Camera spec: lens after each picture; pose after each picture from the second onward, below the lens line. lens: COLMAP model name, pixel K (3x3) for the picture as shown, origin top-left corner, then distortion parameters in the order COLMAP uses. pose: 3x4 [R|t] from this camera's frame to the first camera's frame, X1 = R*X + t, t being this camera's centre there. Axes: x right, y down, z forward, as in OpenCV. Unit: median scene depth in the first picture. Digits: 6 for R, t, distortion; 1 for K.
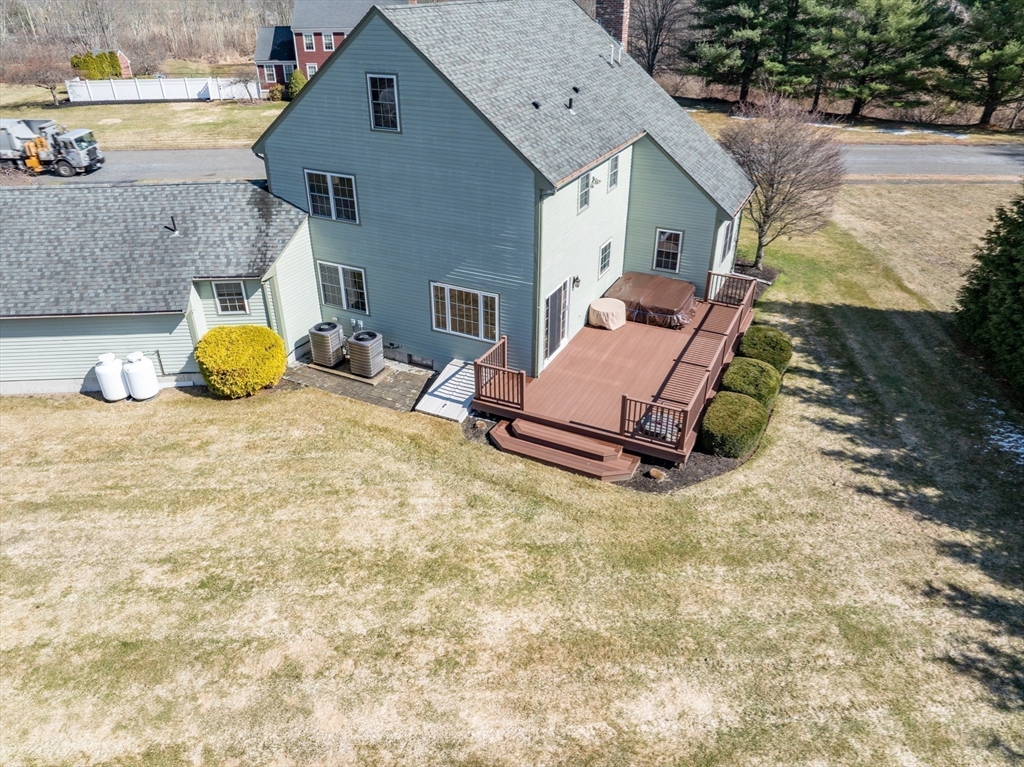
lens RADIAL K [[718.8, 0, 512.0], [0, 718.8, 383.5], [0, 0, 1]] dist [-0.041014, -0.006486]
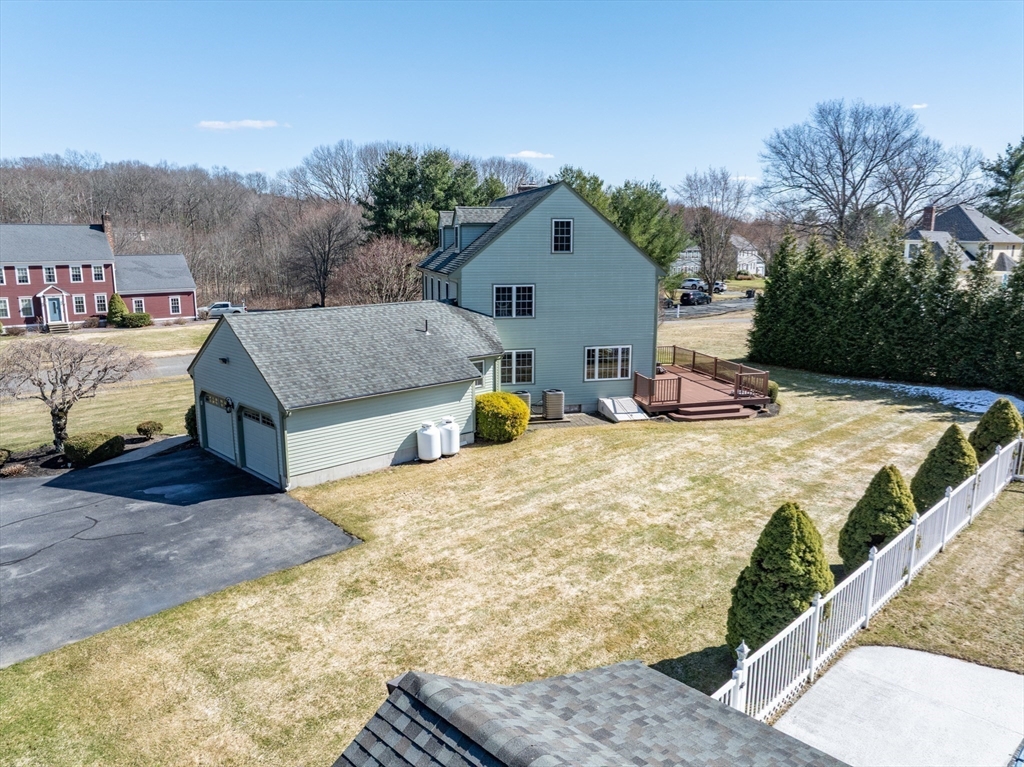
lens RADIAL K [[717.0, 0, 510.5], [0, 717.0, 378.2], [0, 0, 1]] dist [-0.036689, -0.003306]
pose [[0.770283, -0.118379, 0.626618, -1.241727], [0.326103, 0.917544, -0.227528, 0.222153], [-0.548015, 0.379603, 0.745373, -0.028572]]
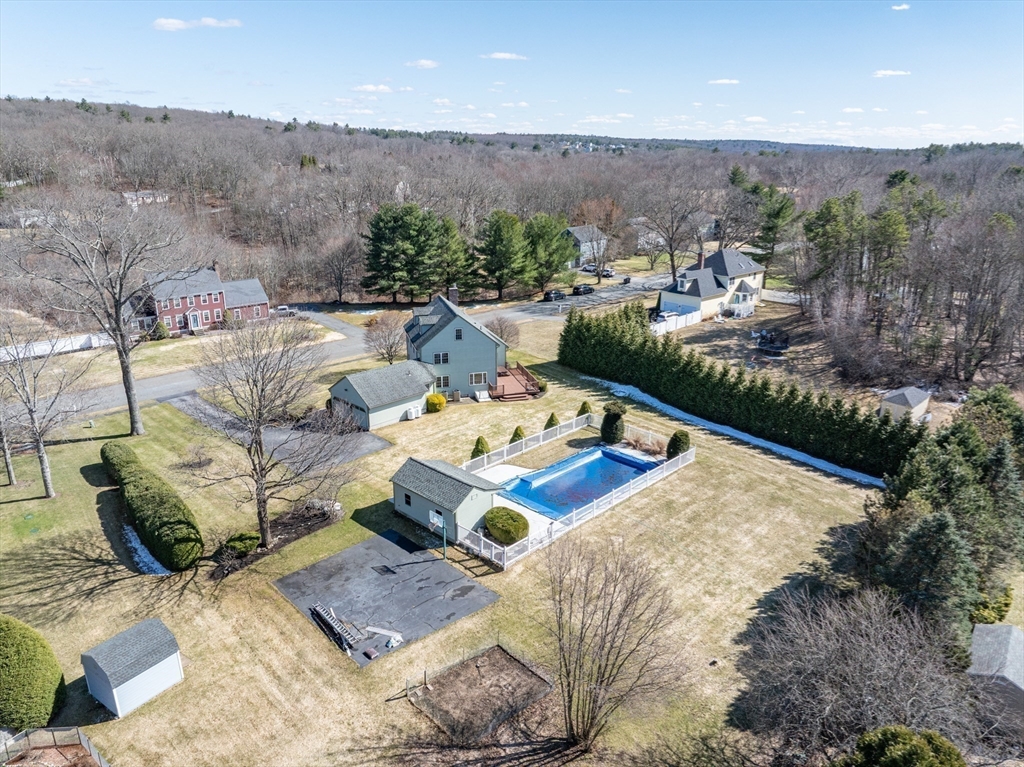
lens RADIAL K [[717.0, 0, 510.5], [0, 717.0, 378.2], [0, 0, 1]] dist [-0.036689, -0.003306]
pose [[0.751835, -0.201754, 0.627725, -2.583350], [0.337410, 0.935662, -0.103395, 0.398766], [-0.566479, 0.289537, 0.771538, -2.347195]]
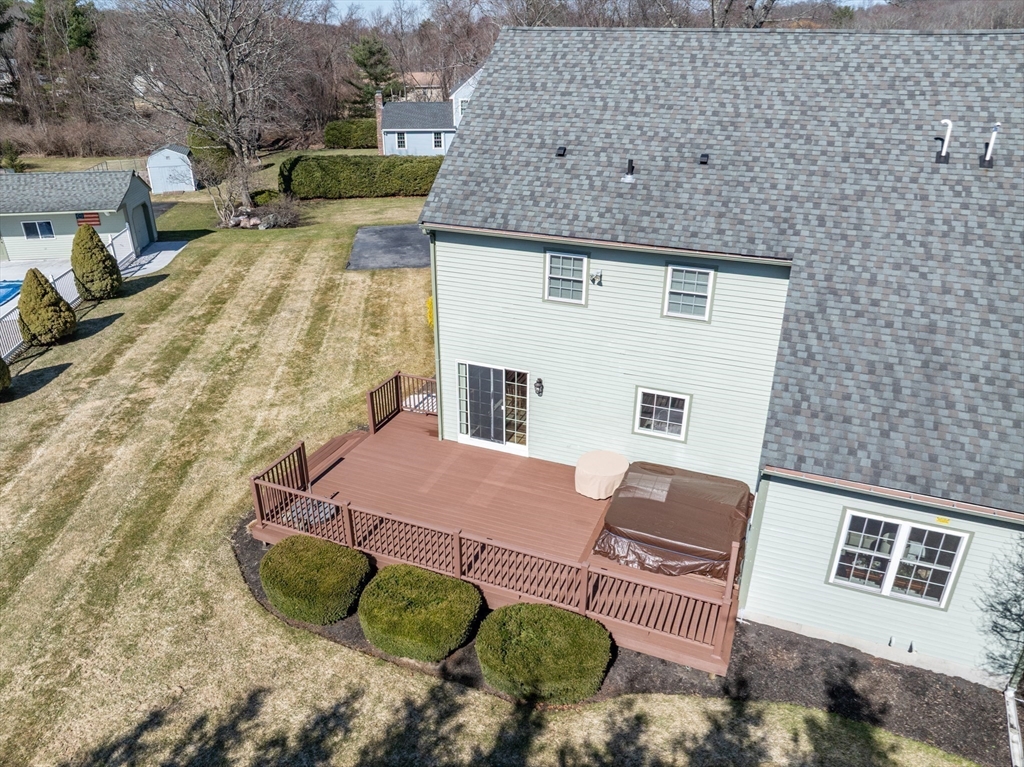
lens RADIAL K [[712.9, 0, 512.0], [0, 712.9, 383.5], [0, 0, 1]] dist [-0.004418, 0.003295]
pose [[0.089637, 0.444340, -0.891363, 0.814785], [-0.518938, 0.784721, 0.338994, -0.418038], [0.850099, 0.432175, 0.300925, 0.782585]]
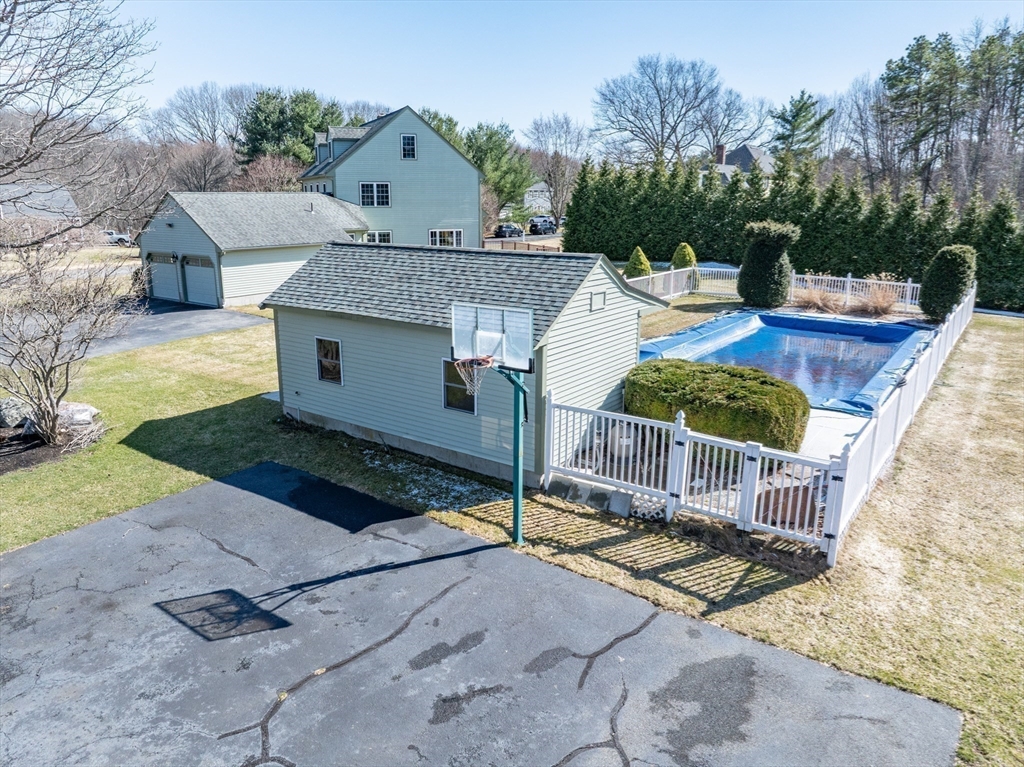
lens RADIAL K [[718.8, 0, 512.0], [0, 718.8, 383.5], [0, 0, 1]] dist [-0.041014, -0.006486]
pose [[0.646168, -0.190319, 0.739084, -1.656653], [0.388189, 0.915741, -0.103577, 0.606827], [-0.657097, 0.353832, 0.665602, -0.421313]]
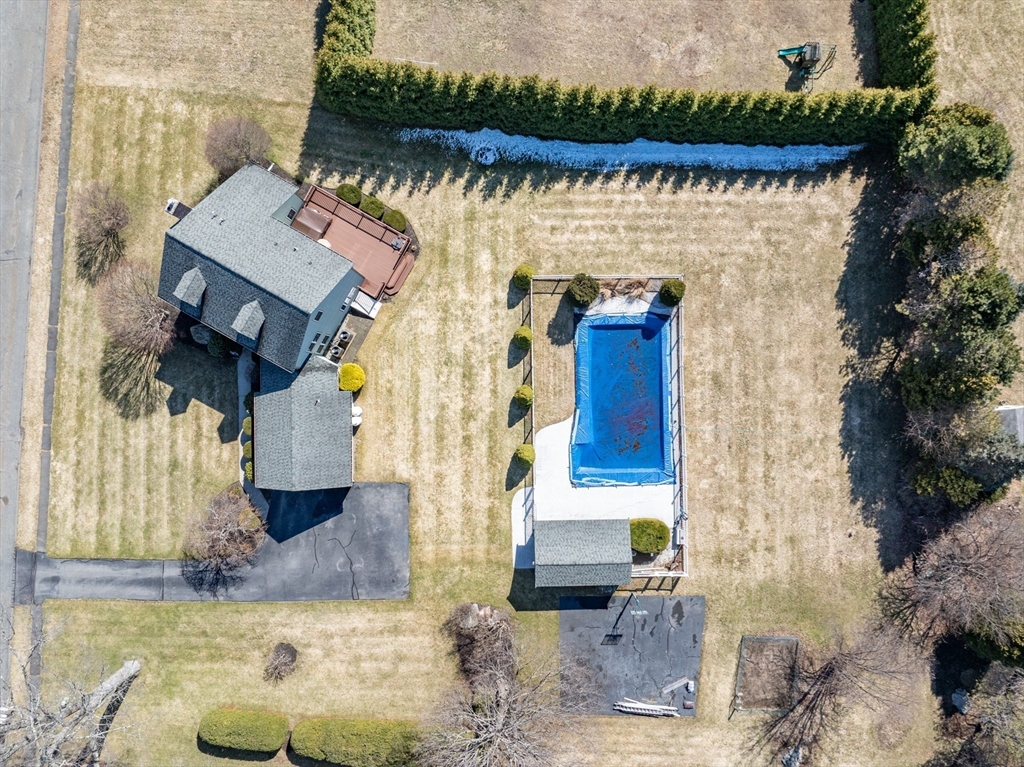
lens RADIAL K [[717.0, 0, 510.5], [0, 717.0, 378.2], [0, 0, 1]] dist [-0.036689, -0.003306]
pose [[0.059277, -0.997958, 0.023780, -0.436267], [0.519908, 0.051200, 0.852687, -2.257849], [-0.852163, -0.038181, 0.521881, -1.105024]]
